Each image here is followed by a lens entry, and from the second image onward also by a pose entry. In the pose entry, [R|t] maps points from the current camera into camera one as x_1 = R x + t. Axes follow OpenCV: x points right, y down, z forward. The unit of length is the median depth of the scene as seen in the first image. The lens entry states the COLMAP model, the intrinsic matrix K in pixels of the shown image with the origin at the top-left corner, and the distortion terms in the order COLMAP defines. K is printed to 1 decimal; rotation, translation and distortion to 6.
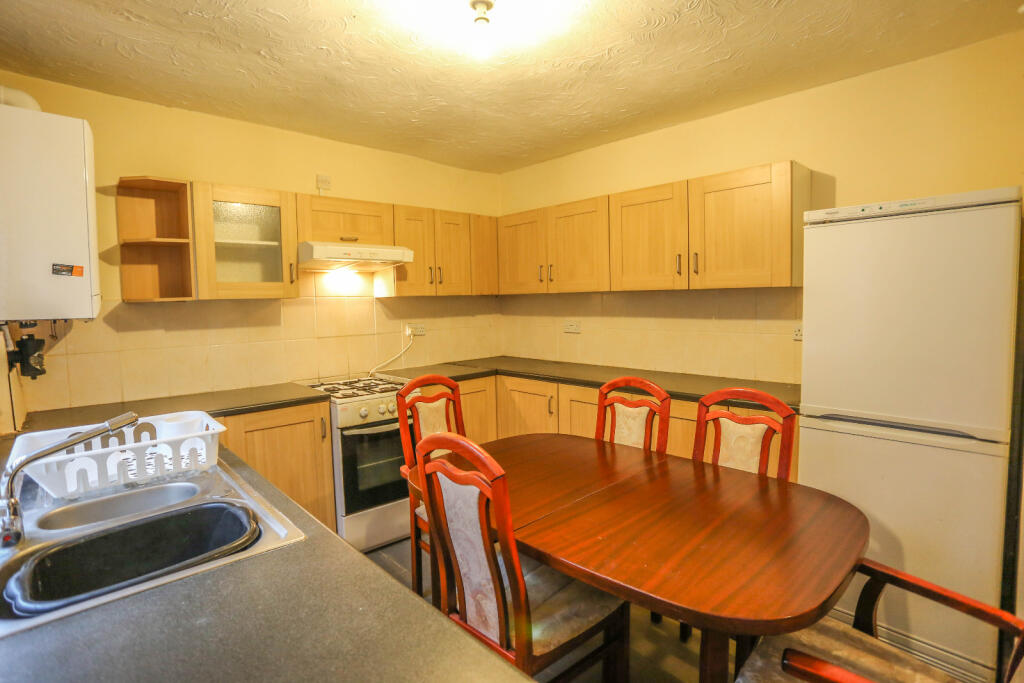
lens RADIAL K [[493.8, 0, 513.9], [0, 493.8, 340.4], [0, 0, 1]] dist [-0.029212, 0.001844]
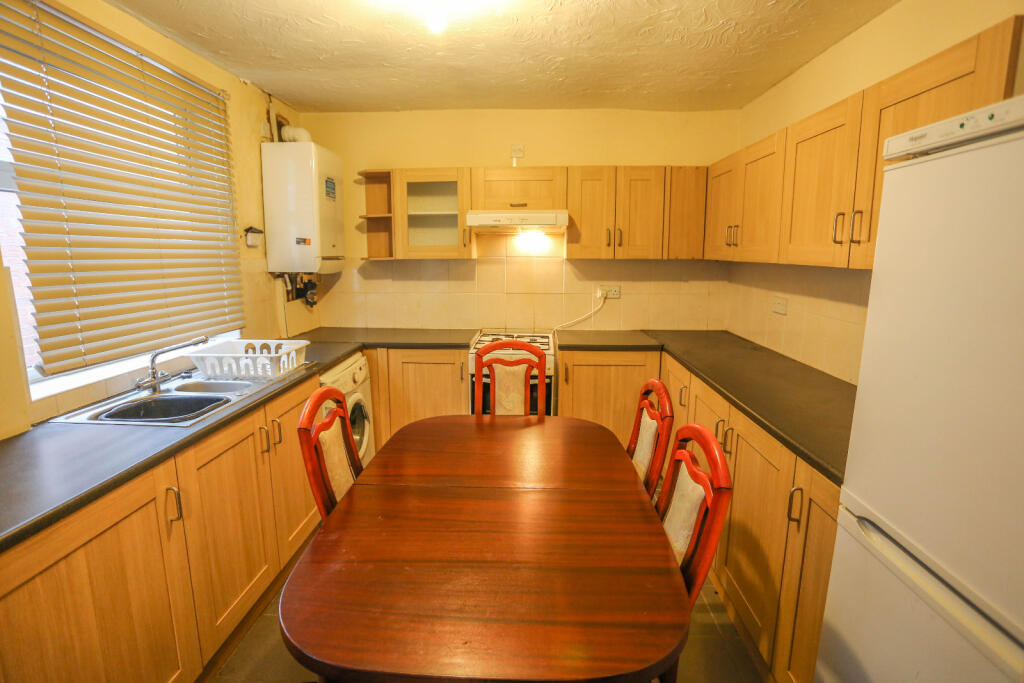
lens RADIAL K [[493.8, 0, 511.7], [0, 493.8, 335.8], [0, 0, 1]] dist [-0.029212, 0.001844]
pose [[0.704955, 0.140345, -0.695228, 0.451904], [-0.074006, 0.989431, 0.124695, -0.055948], [0.705381, -0.036454, 0.707891, 0.211332]]
